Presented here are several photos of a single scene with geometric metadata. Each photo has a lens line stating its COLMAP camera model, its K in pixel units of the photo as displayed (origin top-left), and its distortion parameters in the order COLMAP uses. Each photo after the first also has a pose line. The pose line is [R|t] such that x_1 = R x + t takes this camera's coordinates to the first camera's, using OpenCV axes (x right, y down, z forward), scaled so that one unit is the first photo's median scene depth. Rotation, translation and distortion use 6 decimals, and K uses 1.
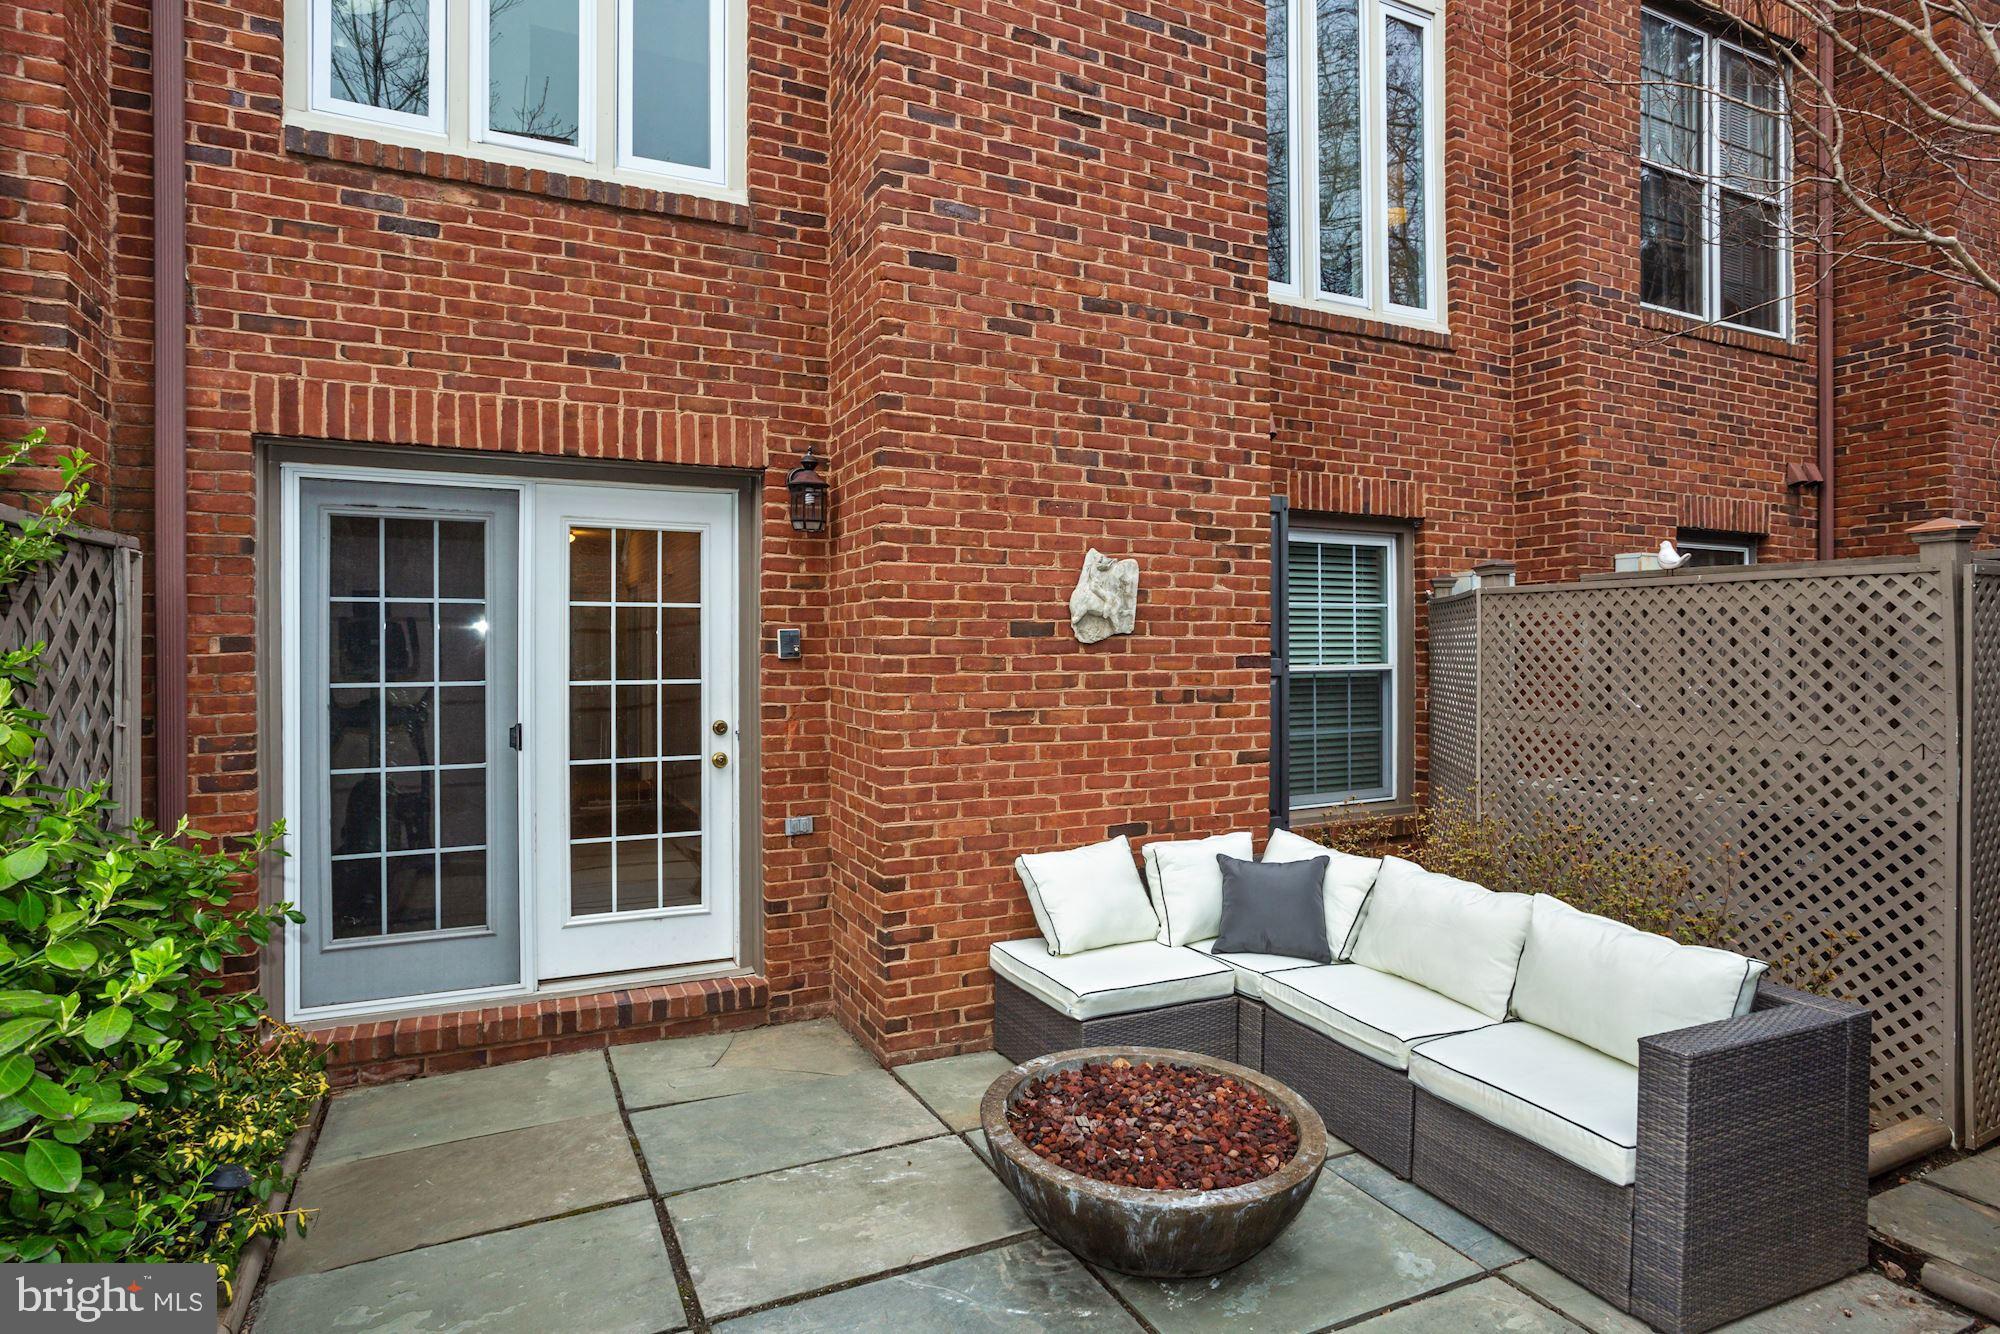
lens RADIAL K [[1051.8, 0, 999.4], [0, 1051.8, 649.1], [0, 0, 1]] dist [-0.055041, 0.037394]
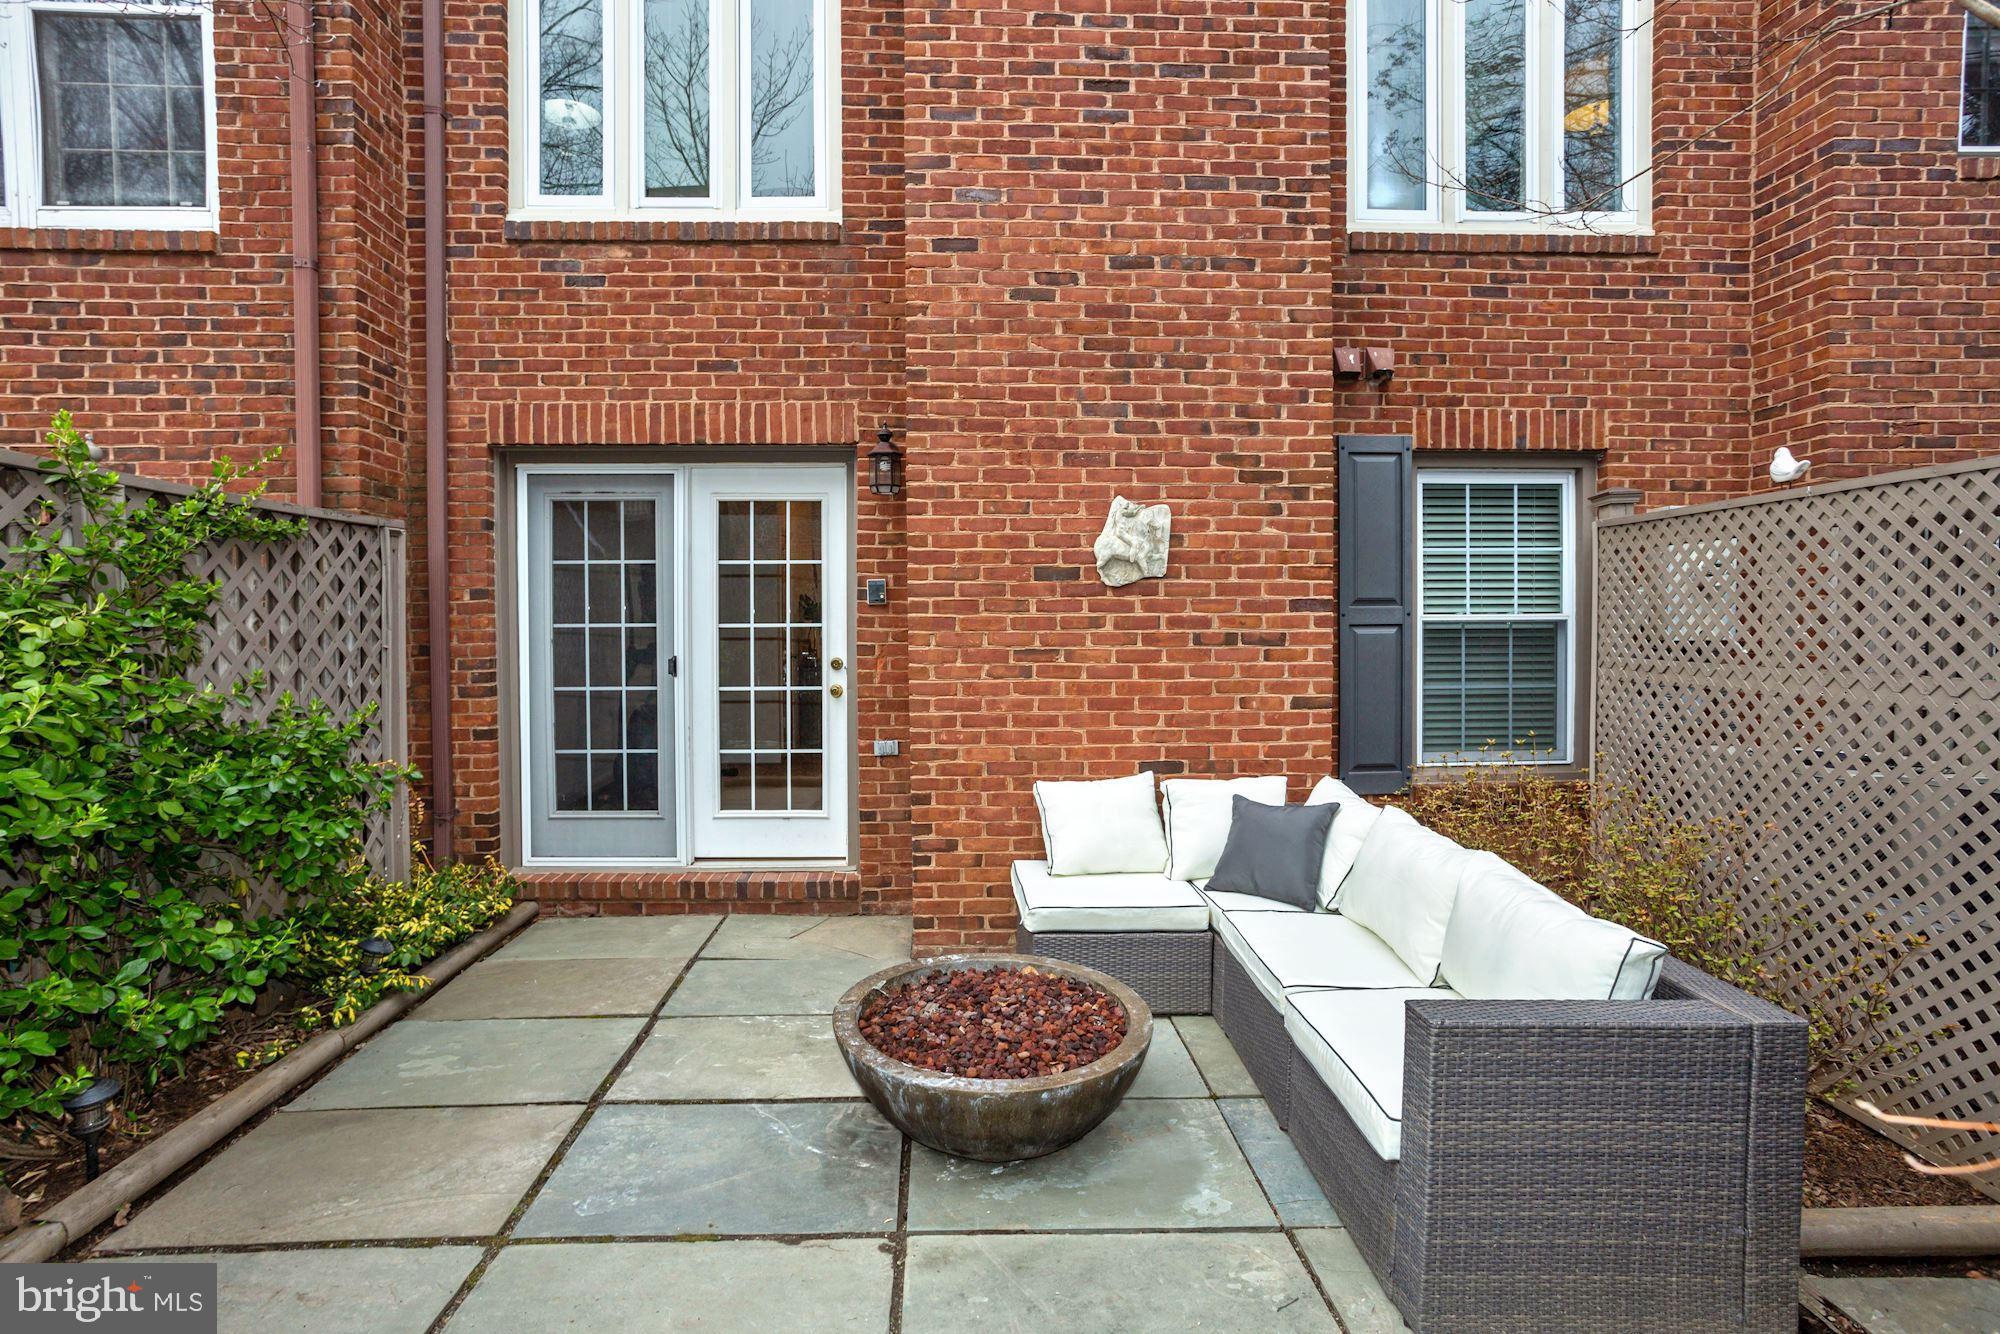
lens RADIAL K [[966.1, 0, 992.9], [0, 966.1, 638.9], [0, 0, 1]] dist [-0.052648, 0.035271]
pose [[0.916608, 0.004284, -0.399763, 0.368569], [0.002447, 0.999864, 0.016328, 0.031677], [0.399779, -0.015944, 0.916473, 0.067750]]
